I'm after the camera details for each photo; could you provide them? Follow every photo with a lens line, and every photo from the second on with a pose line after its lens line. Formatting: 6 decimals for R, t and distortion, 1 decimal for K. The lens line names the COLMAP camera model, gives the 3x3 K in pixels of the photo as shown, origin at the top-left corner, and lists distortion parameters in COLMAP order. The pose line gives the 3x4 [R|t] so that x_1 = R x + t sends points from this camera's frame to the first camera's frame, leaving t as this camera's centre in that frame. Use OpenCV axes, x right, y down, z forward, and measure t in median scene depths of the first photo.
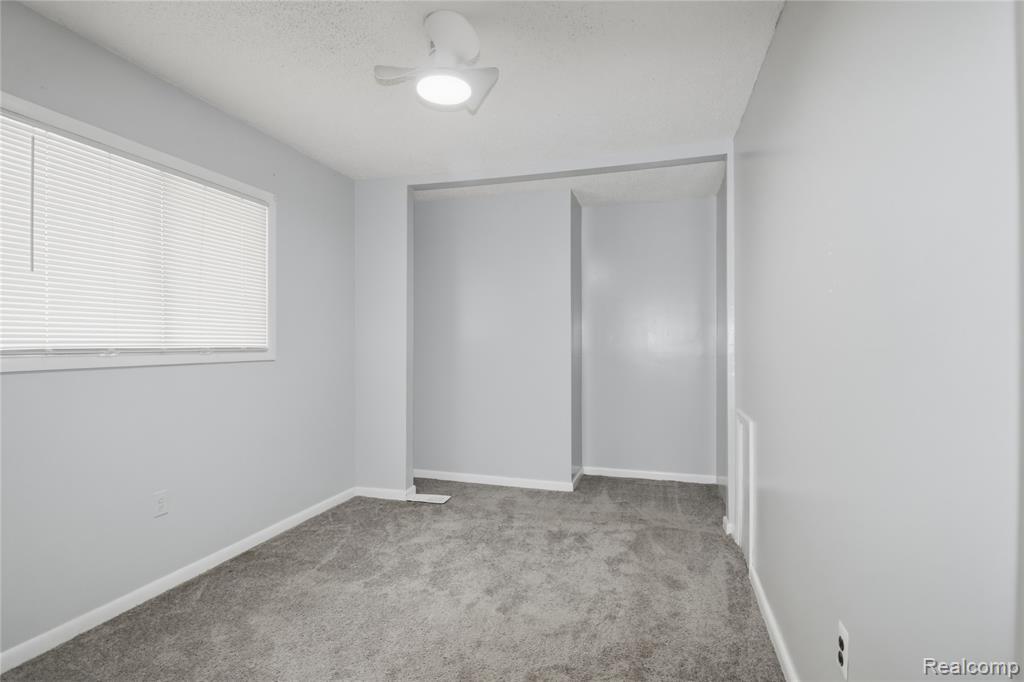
lens RADIAL K [[486.8, 0, 518.3], [0, 486.8, 343.4], [0, 0, 1]] dist [-0.006142, -0.008645]
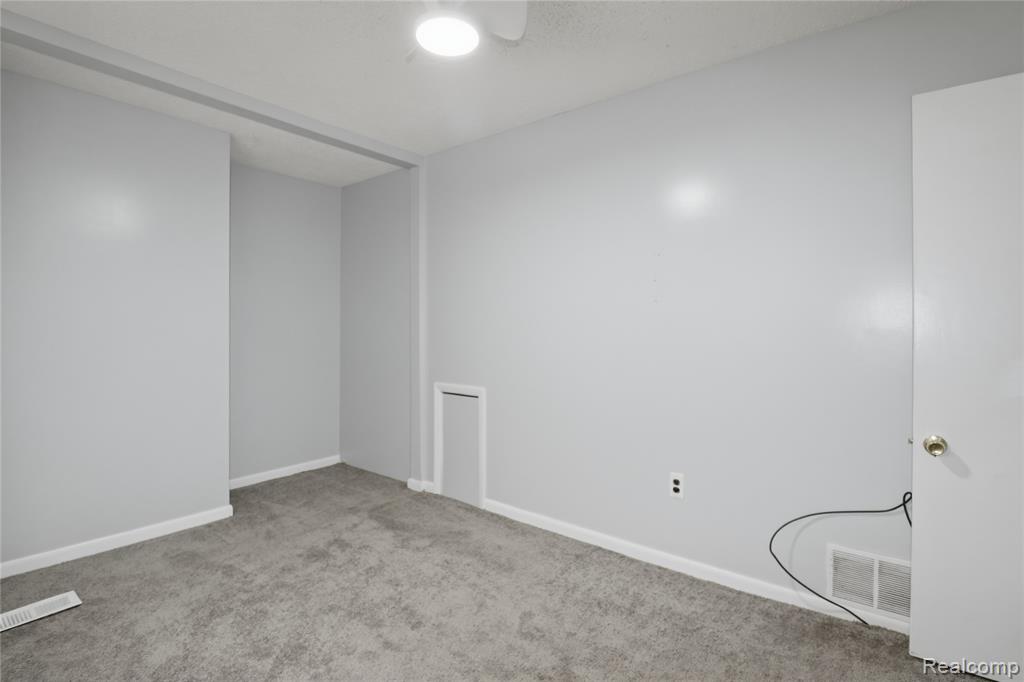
lens RADIAL K [[486.8, 0, 517.3], [0, 486.8, 330.7], [0, 0, 1]] dist [-0.006142, -0.008645]
pose [[0.381192, -0.012492, 0.924411, -0.529028], [0.005040, 0.999922, 0.011434, -0.003235], [-0.924482, 0.000300, 0.381226, 0.328245]]
